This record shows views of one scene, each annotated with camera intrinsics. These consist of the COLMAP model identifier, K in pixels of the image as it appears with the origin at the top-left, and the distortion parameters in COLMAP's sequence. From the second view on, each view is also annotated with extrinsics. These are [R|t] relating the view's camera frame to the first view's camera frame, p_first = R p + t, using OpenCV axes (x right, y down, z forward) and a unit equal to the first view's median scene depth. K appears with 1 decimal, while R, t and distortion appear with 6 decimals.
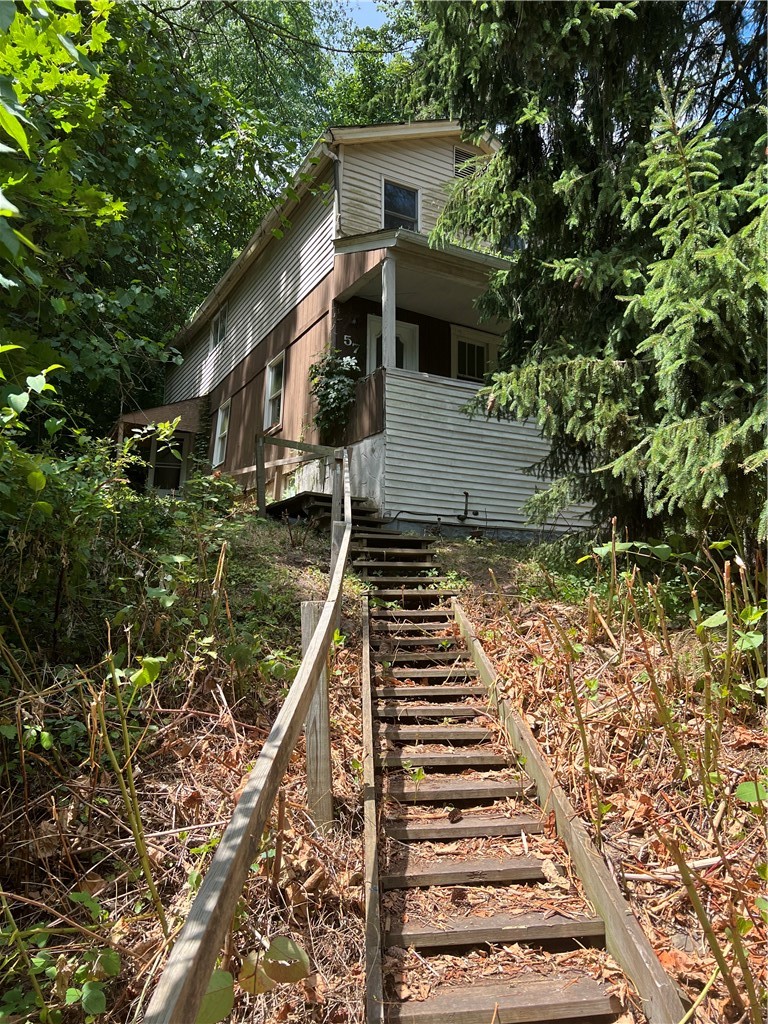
lens RADIAL K [[752.7, 0, 385.1], [0, 752.7, 511.7], [0, 0, 1]] dist [-0.000838, 0.000186]
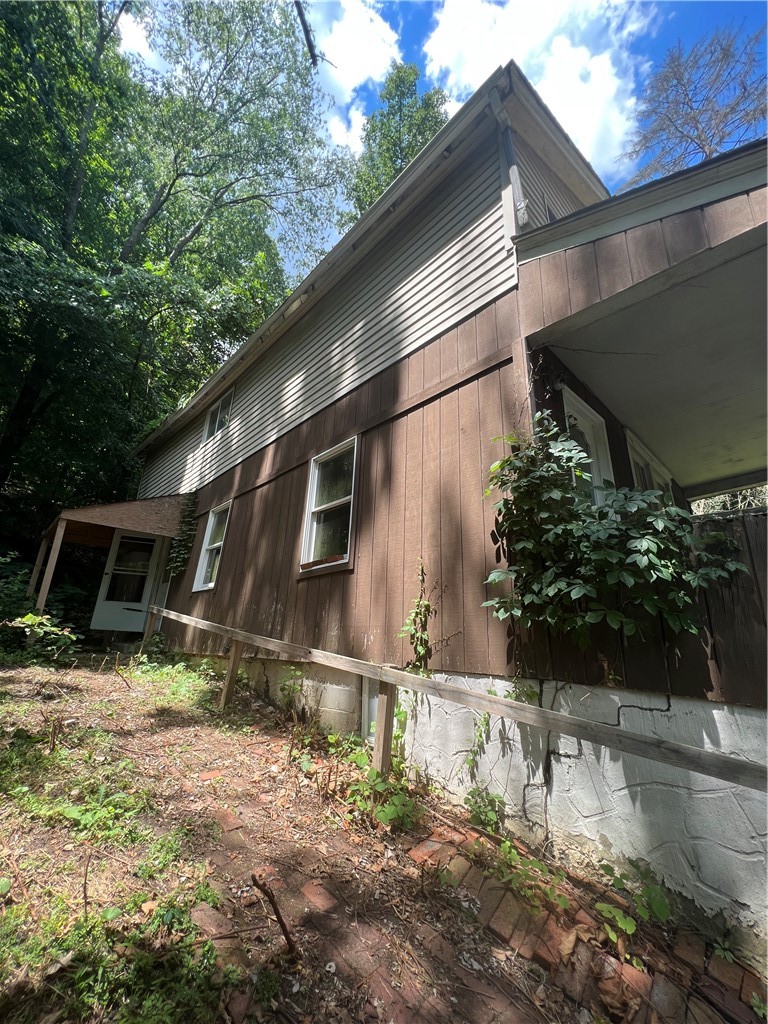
lens RADIAL K [[411.8, 0, 385.2], [0, 411.8, 509.4], [0, 0, 1]] dist [0.001193, 0.000025]
pose [[0.964543, 0.086899, 0.249210, -0.148554], [-0.051546, 0.988082, -0.145039, -0.084022], [-0.258844, 0.127050, 0.957527, 0.527004]]
